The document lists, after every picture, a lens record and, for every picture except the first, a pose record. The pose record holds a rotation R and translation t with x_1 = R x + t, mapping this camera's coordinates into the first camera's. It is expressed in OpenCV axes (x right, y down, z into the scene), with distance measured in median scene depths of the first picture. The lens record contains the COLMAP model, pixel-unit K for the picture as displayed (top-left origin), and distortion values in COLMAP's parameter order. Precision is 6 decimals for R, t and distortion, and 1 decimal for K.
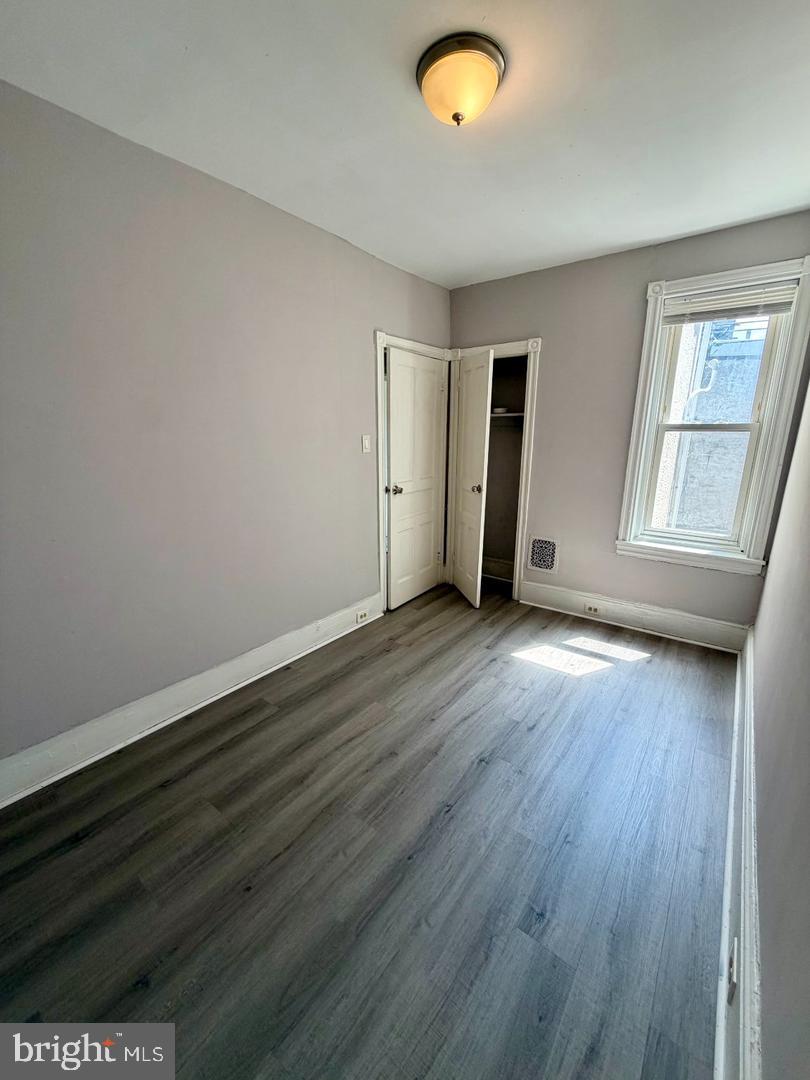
lens RADIAL K [[427.5, 0, 405.0], [0, 427.5, 540.0], [0, 0, 1]] dist [-0.000106, 0.000079]
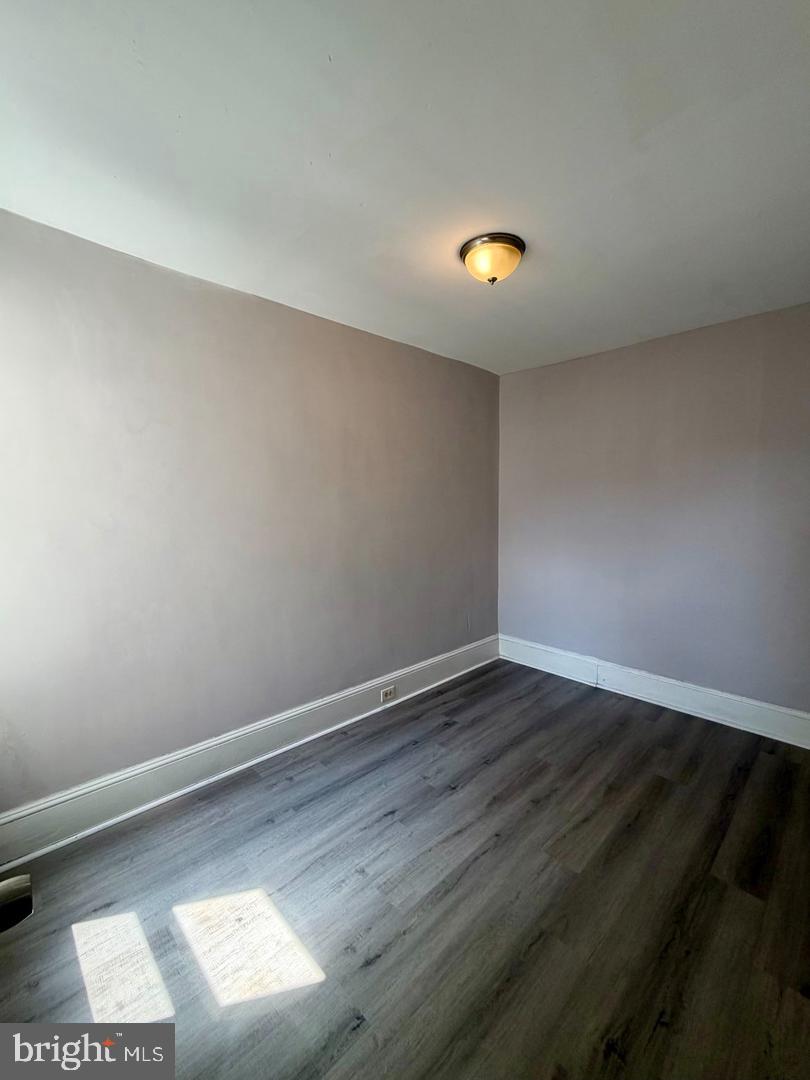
lens RADIAL K [[439.8, 0, 404.3], [0, 439.8, 535.1], [0, 0, 1]] dist [0.001454, 0.000352]
pose [[-0.988500, -0.003885, 0.151171, 0.117934], [0.045517, 0.945668, 0.321933, -0.436080], [-0.144209, 0.325112, -0.934616, 1.648516]]
